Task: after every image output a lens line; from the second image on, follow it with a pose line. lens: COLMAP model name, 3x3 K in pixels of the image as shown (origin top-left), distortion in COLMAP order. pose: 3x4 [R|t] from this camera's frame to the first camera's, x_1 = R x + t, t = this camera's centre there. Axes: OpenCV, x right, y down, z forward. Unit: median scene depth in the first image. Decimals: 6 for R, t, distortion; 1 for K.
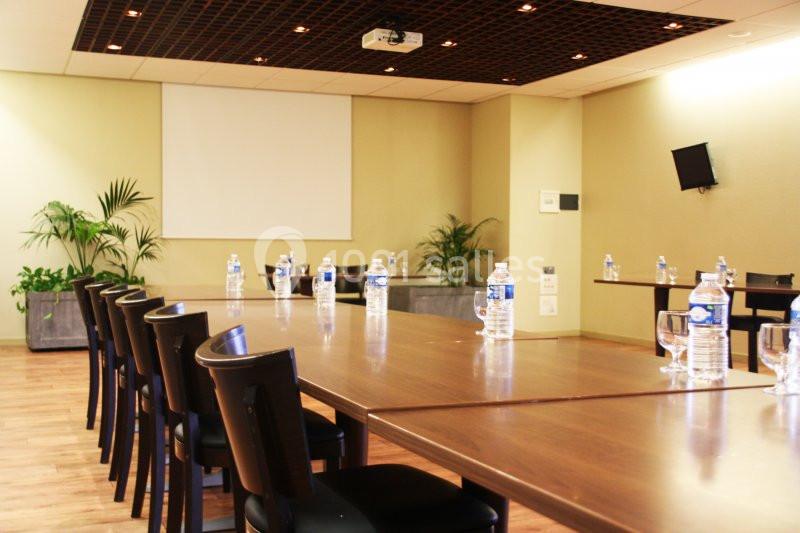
lens RADIAL K [[973.2, 0, 414.3], [0, 973.2, 267.7], [0, 0, 1]] dist [-0.127325, 0.218904]
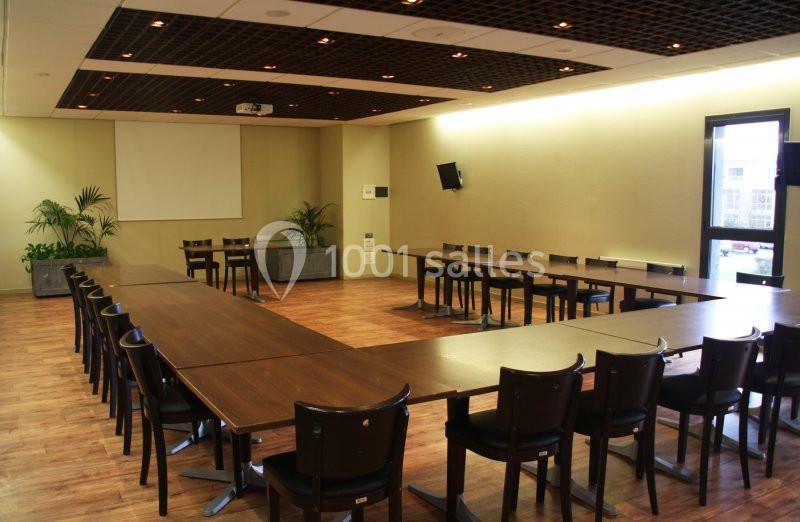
lens RADIAL K [[710.9, 0, 400.0], [0, 710.9, 261.0], [0, 0, 1]] dist [-0.123051, 0.008299]
pose [[0.992691, -0.019686, 0.119064, 0.059467], [0.010633, 0.997036, 0.076197, -0.052029], [-0.120211, -0.074374, 0.989959, -0.181771]]
